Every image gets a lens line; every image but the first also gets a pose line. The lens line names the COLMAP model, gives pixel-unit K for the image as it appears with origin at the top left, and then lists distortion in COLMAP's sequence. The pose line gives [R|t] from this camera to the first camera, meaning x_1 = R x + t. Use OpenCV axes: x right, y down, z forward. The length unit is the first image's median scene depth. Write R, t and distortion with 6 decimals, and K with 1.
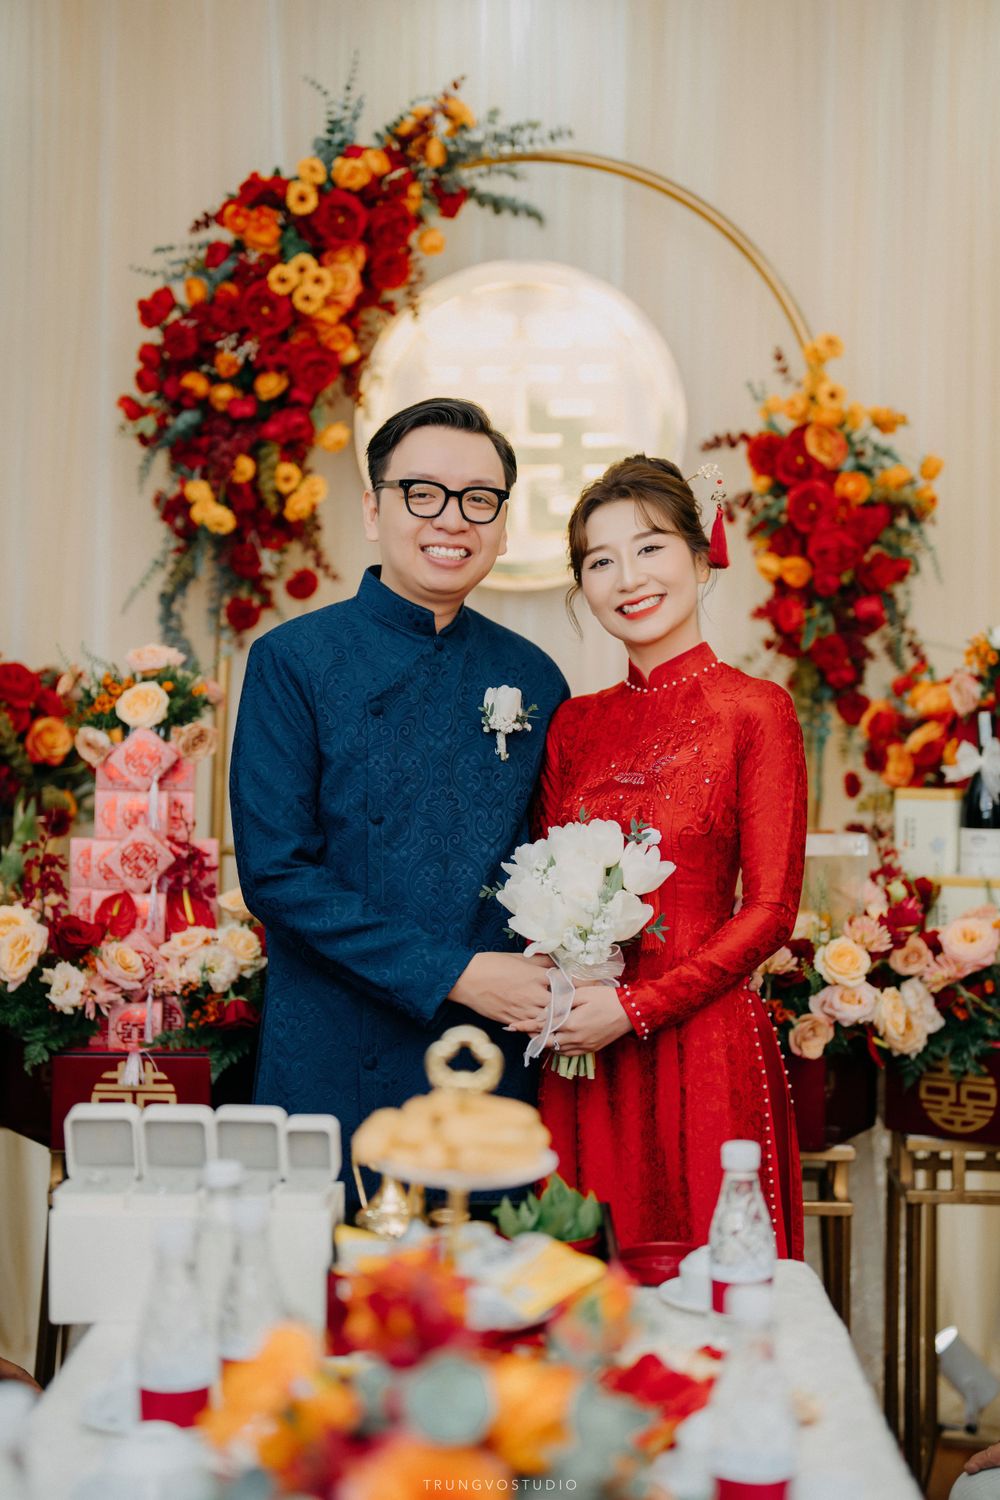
lens RADIAL K [[2007.3, 0, 528.0], [0, 2007.3, 748.6], [0, 0, 1]] dist [0.009265, 0.071176]
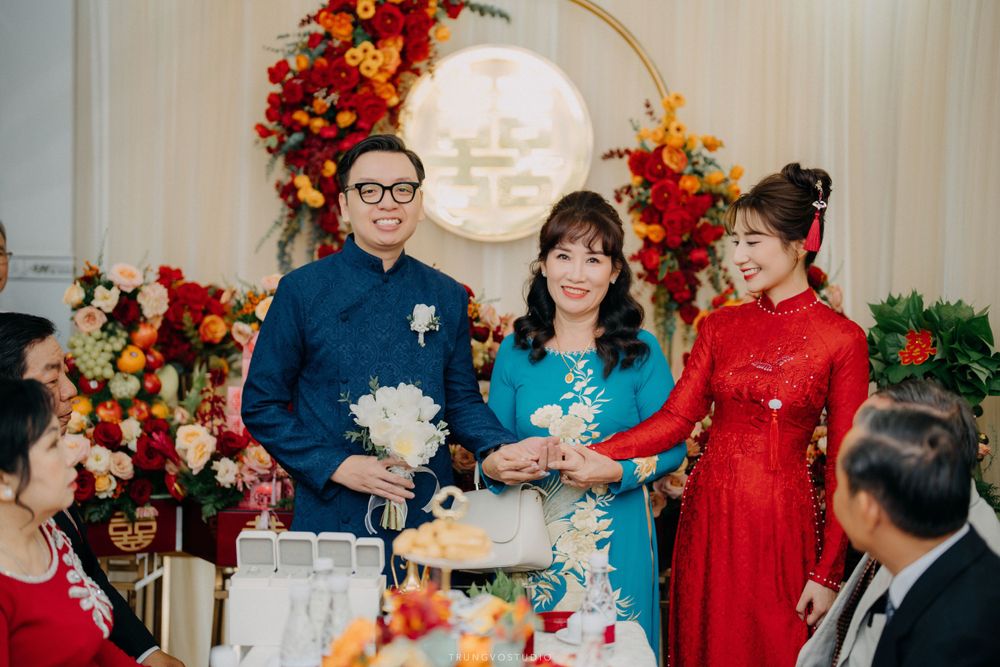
lens RADIAL K [[1338.2, 0, 500.0], [0, 1338.2, 333.5], [0, 0, 1]] dist [0.009265, 0.071176]
pose [[0.999928, 0.010753, -0.005247, 0.009181], [-0.010740, 0.999939, 0.002496, -0.005340], [0.005273, -0.002439, 0.999983, -0.126044]]
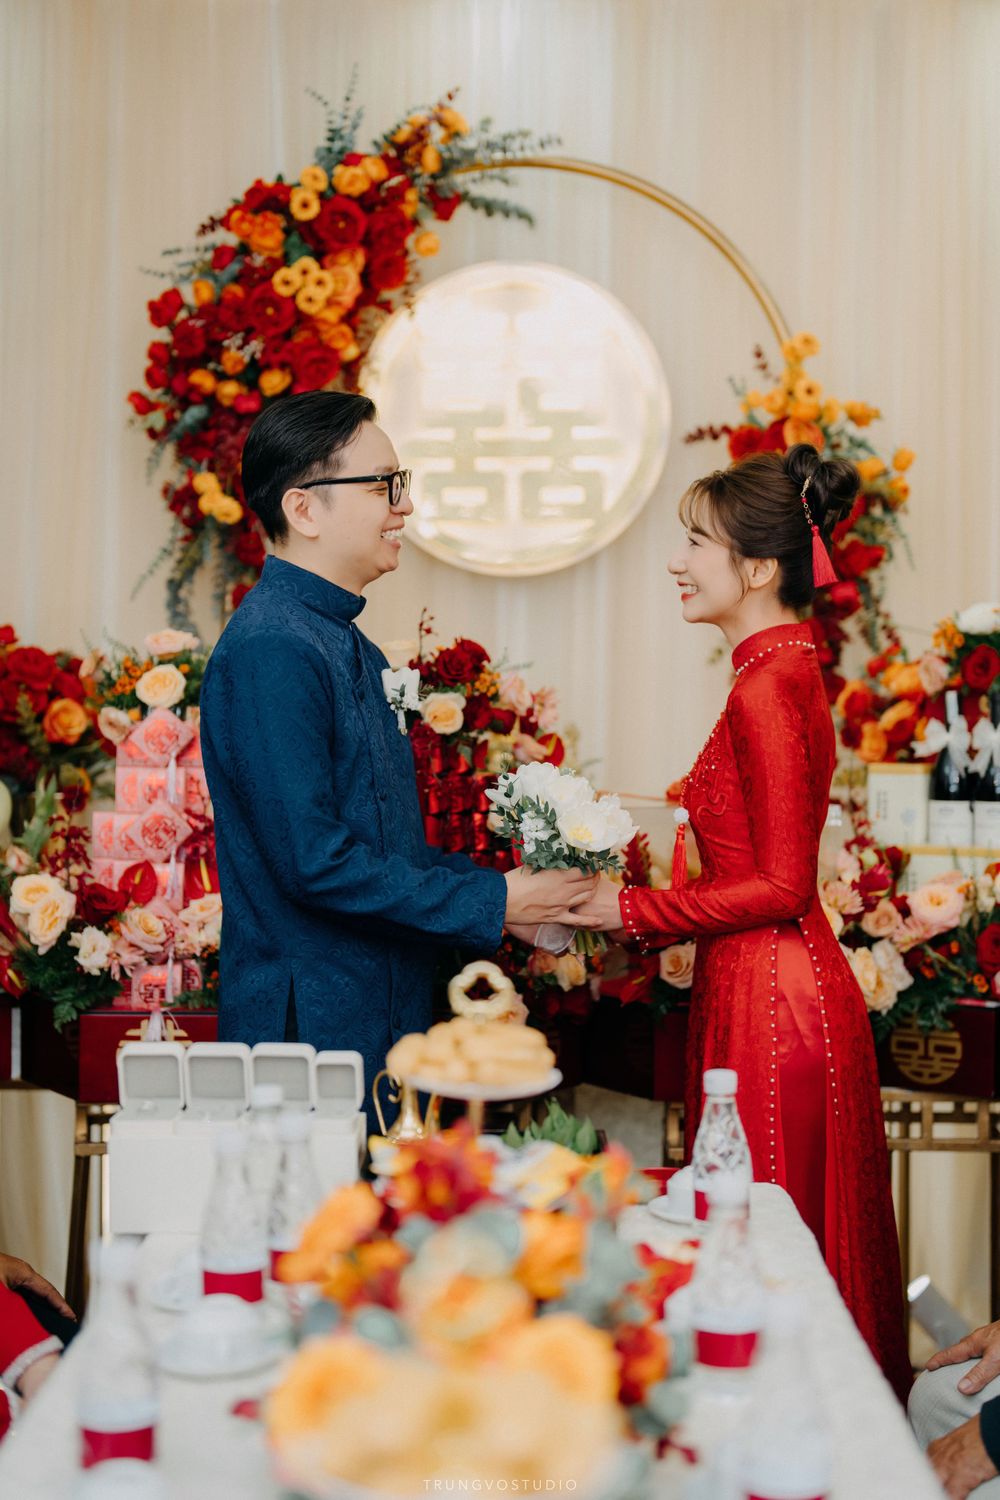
lens RADIAL K [[2072.2, 0, 514.6], [0, 2072.2, 725.0], [0, 0, 1]] dist [0.004571, 0.033647]
pose [[0.999992, -0.002388, 0.003214, -0.006876], [0.002399, 0.999991, -0.003513, 0.002597], [-0.003206, 0.003521, 0.999989, -0.085373]]
